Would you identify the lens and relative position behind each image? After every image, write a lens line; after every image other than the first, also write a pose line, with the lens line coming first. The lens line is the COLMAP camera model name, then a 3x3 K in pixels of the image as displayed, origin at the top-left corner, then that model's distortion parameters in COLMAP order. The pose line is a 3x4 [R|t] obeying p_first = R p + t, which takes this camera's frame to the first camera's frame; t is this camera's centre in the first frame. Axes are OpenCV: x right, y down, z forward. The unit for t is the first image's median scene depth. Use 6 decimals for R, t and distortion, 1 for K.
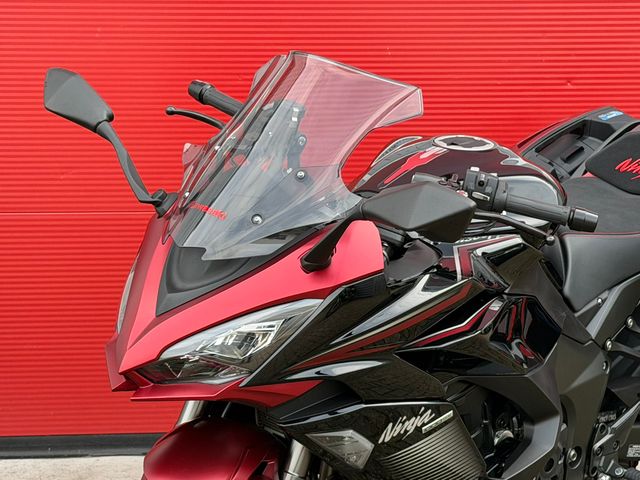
lens RADIAL K [[1573.8, 0, 320.9], [0, 1573.8, 252.4], [0, 0, 1]] dist [0.120848, 0.350829]
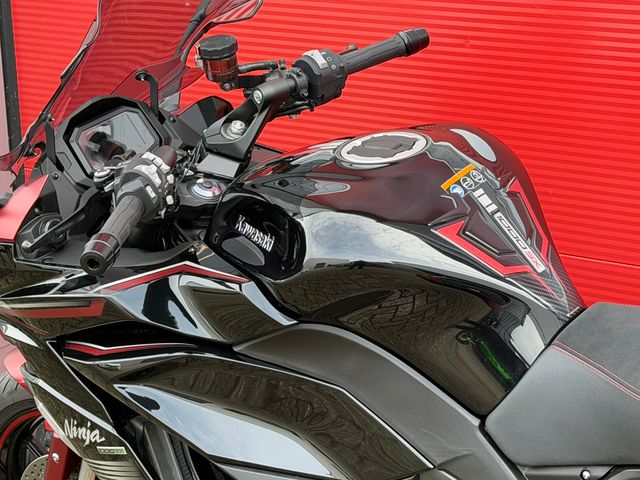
lens RADIAL K [[1573.8, 0, 320.9], [0, 1573.8, 252.4], [0, 0, 1]] dist [0.120848, 0.350829]
pose [[0.144204, 0.309911, -0.939766, 0.793008], [-0.152238, 0.945334, 0.288387, -0.232833], [0.977767, 0.101482, 0.183501, 0.899805]]
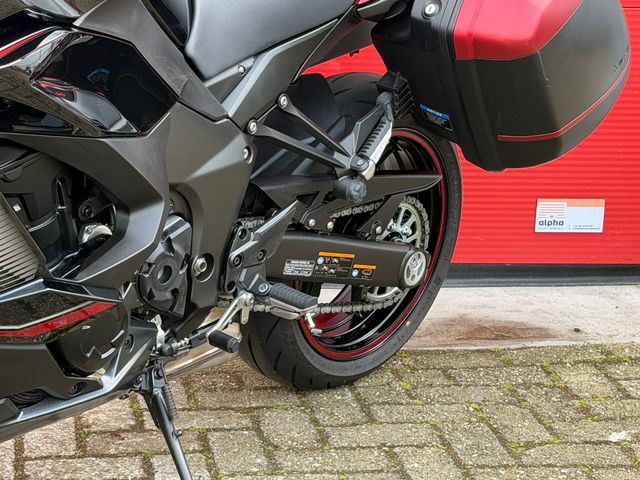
lens RADIAL K [[1580.2, 0, 316.7], [0, 1580.2, 253.4], [0, 0, 1]] dist [0.130882, 0.203855]
pose [[0.994824, 0.014118, 0.100630, 0.155784], [-0.020076, 0.998089, 0.058438, 0.085859], [-0.099612, -0.060156, 0.993206, 0.245633]]
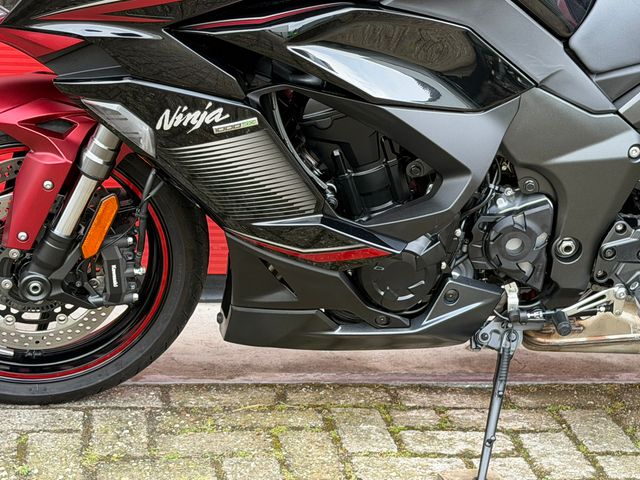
lens RADIAL K [[1573.8, 0, 320.9], [0, 1573.8, 252.4], [0, 0, 1]] dist [0.120848, 0.350829]
pose [[0.761649, 0.251060, -0.597378, 0.625763], [-0.181870, 0.967662, 0.174798, 0.012347], [0.621944, -0.024490, 0.782678, 0.319443]]
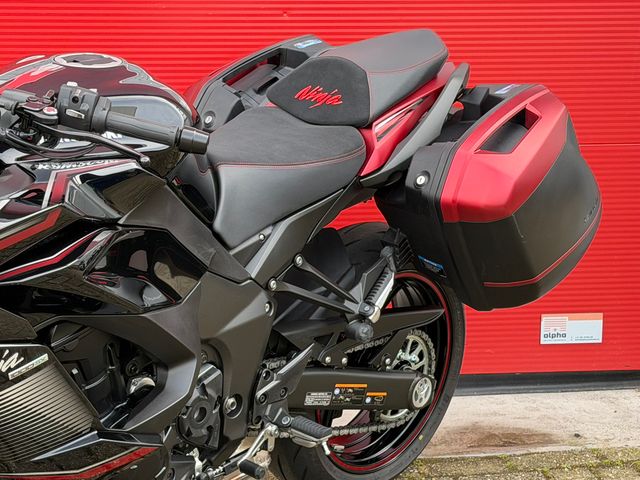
lens RADIAL K [[1573.8, 0, 320.9], [0, 1573.8, 252.4], [0, 0, 1]] dist [0.120848, 0.350829]
pose [[0.997932, -0.010786, 0.063375, 0.174638], [0.009648, 0.999787, 0.018244, 0.026610], [-0.063558, -0.017595, 0.997823, 0.090385]]
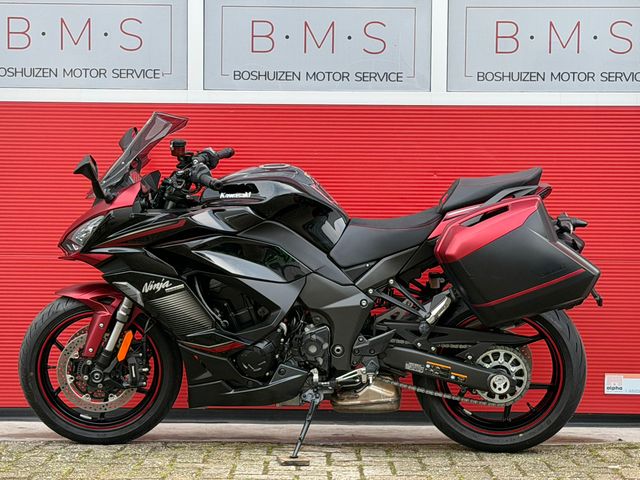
lens RADIAL K [[1573.8, 0, 320.9], [0, 1573.8, 252.4], [0, 0, 1]] dist [0.120848, 0.350829]
pose [[0.653171, 0.050948, -0.755494, 1.655137], [-0.155468, 0.985501, -0.067952, 0.162555], [0.741078, 0.161839, 0.651622, -0.188461]]
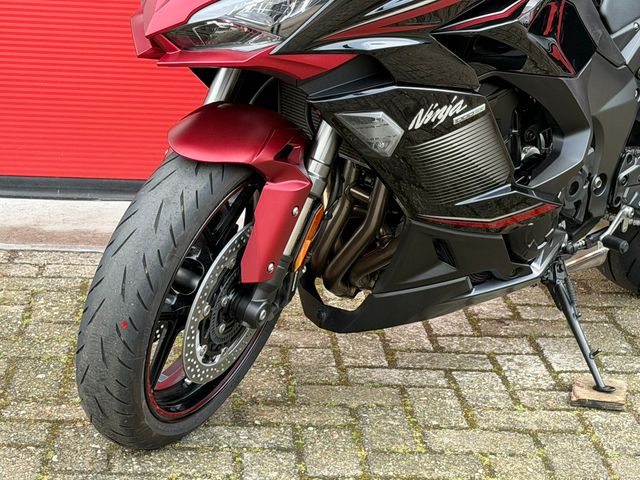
lens RADIAL K [[1573.8, 0, 320.9], [0, 1573.8, 252.4], [0, 0, 1]] dist [0.120848, 0.350829]
pose [[0.999035, 0.043520, 0.005943, -0.018554], [-0.043872, 0.995287, 0.086478, 0.106897], [-0.002151, -0.086655, 0.996236, 0.022680]]
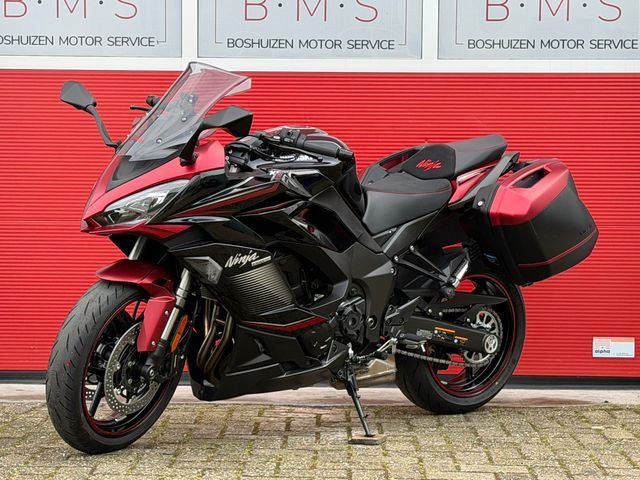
lens RADIAL K [[1573.8, 0, 320.9], [0, 1573.8, 252.4], [0, 0, 1]] dist [0.120848, 0.350829]
pose [[0.995637, 0.007845, -0.092980, 0.296108], [-0.022582, 0.987095, -0.158533, 0.365014], [0.090537, 0.159941, 0.982966, -0.740297]]
